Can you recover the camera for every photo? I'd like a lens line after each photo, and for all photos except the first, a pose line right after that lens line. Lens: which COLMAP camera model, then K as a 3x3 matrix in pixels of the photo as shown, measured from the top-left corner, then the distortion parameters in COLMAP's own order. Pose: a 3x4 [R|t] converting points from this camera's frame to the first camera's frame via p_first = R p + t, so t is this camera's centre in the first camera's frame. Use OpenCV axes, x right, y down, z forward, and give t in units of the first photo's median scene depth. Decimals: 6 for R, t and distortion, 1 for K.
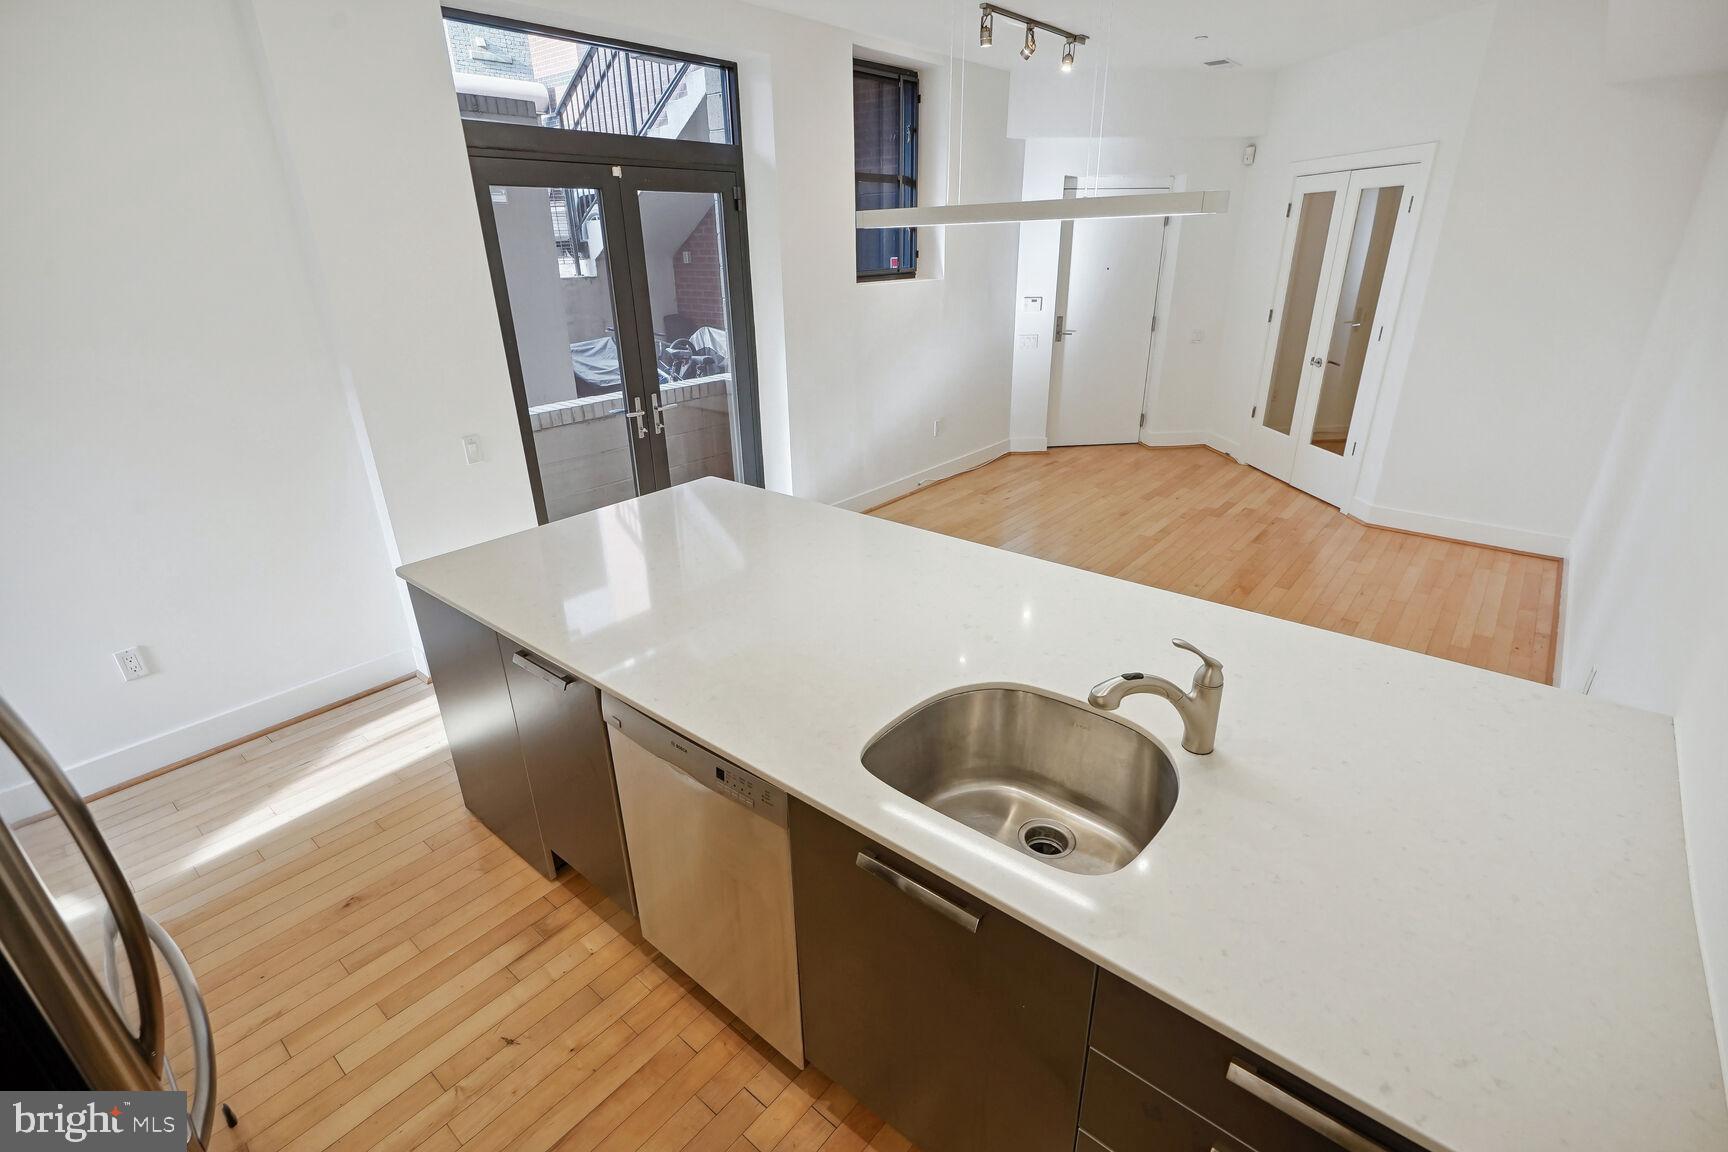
lens RADIAL K [[792.6, 0, 823.2], [0, 792.6, 578.2], [0, 0, 1]] dist [0.001284, 0.000199]
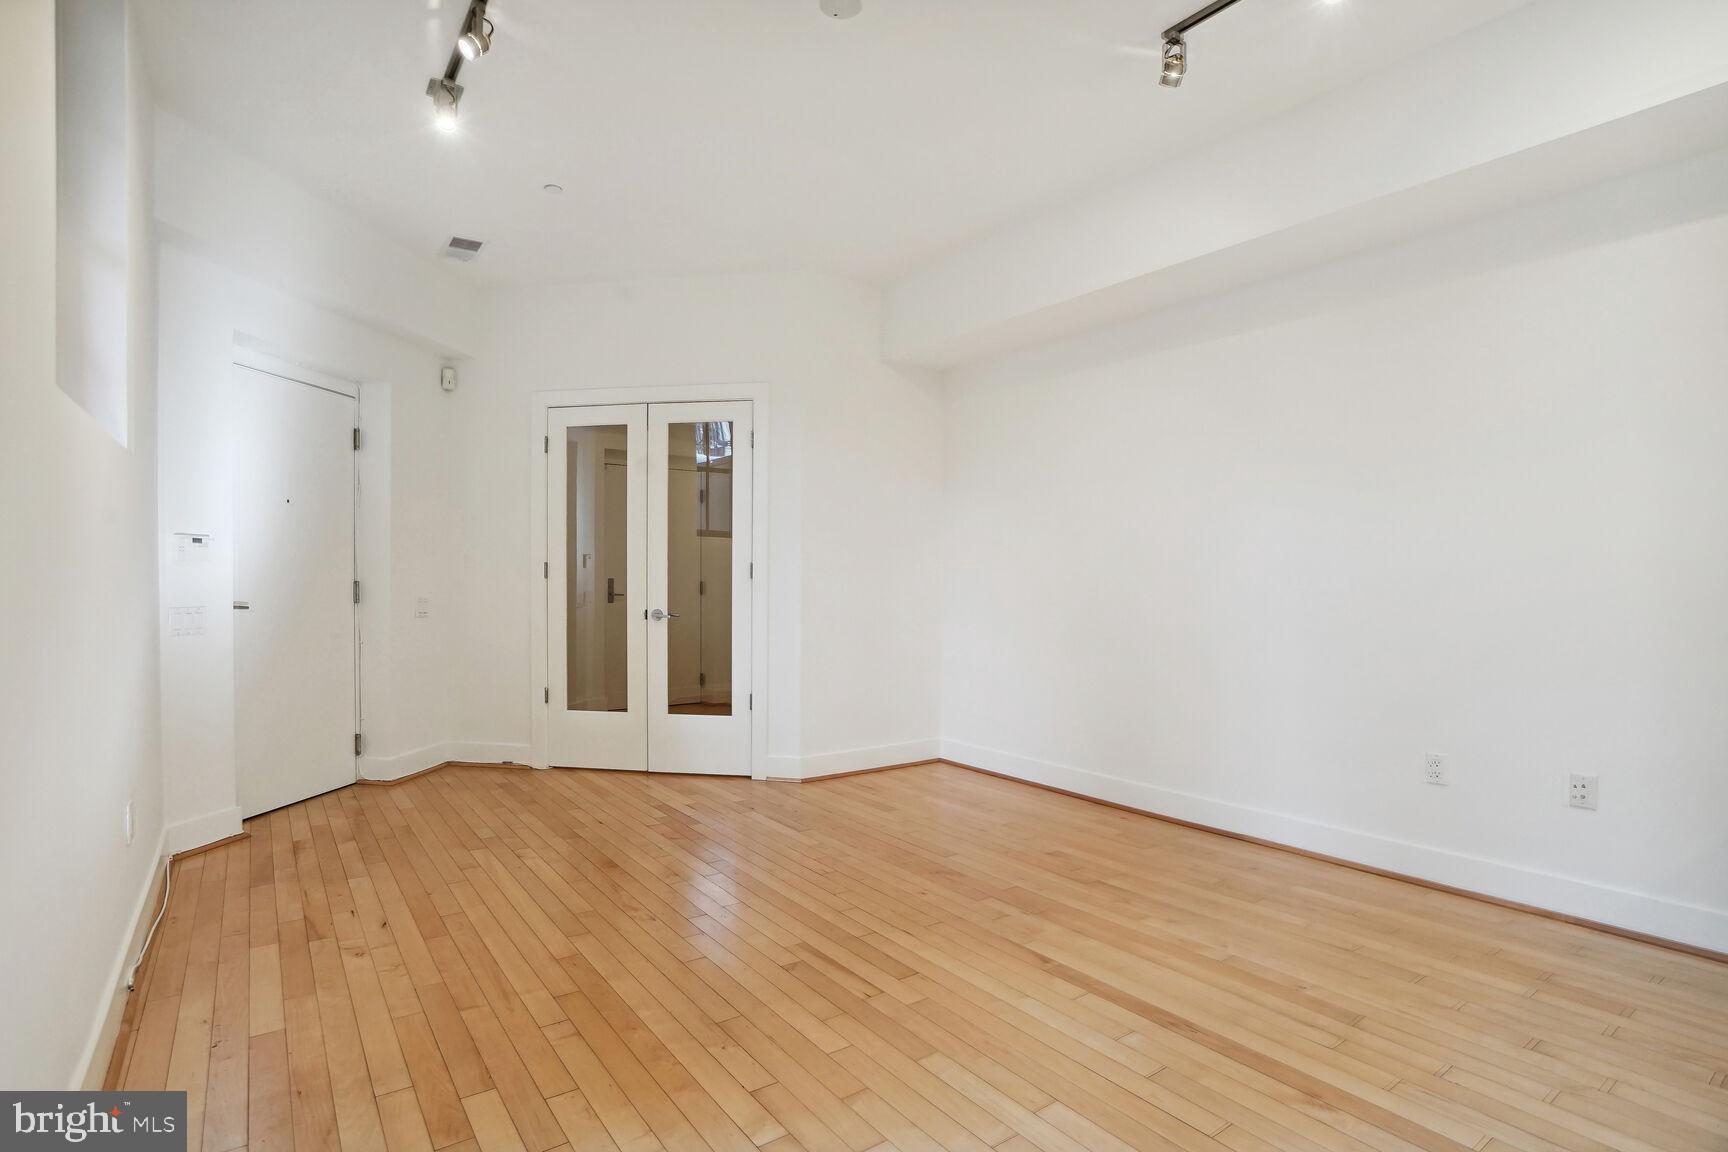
lens RADIAL K [[843.2, 0, 862.3], [0, 843.2, 585.4], [0, 0, 1]] dist [-0.071292, 0.039955]
pose [[0.207323, 0.014423, 0.978166, -0.169723], [0.374516, 0.922547, -0.092981, -0.137165], [-0.903745, 0.385616, 0.185863, 0.616646]]
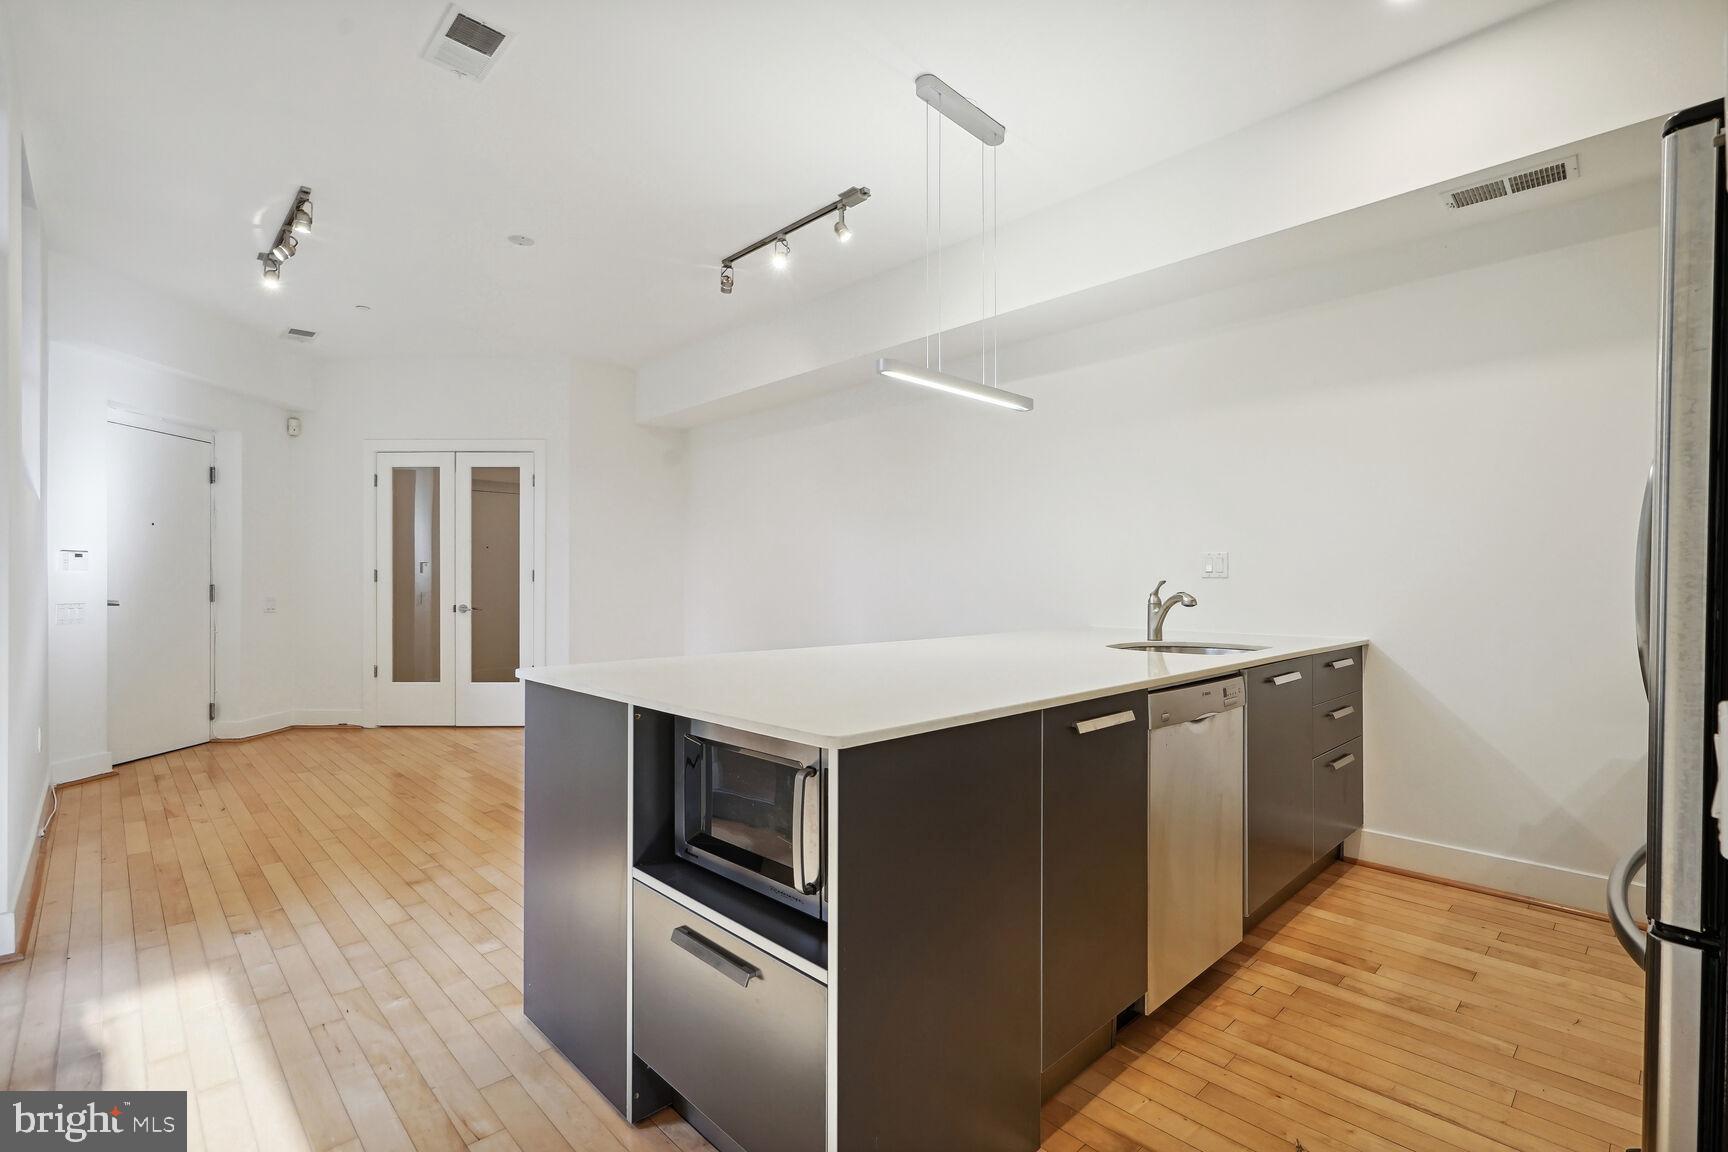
lens RADIAL K [[809.8, 0, 873.0], [0, 809.8, 576.5], [0, 0, 1]] dist [0.000785, 0.000283]
pose [[0.084769, 0.027440, 0.996023, -0.430843], [0.387785, 0.919901, -0.058346, -0.027746], [-0.917844, 0.391189, 0.067338, 0.373880]]
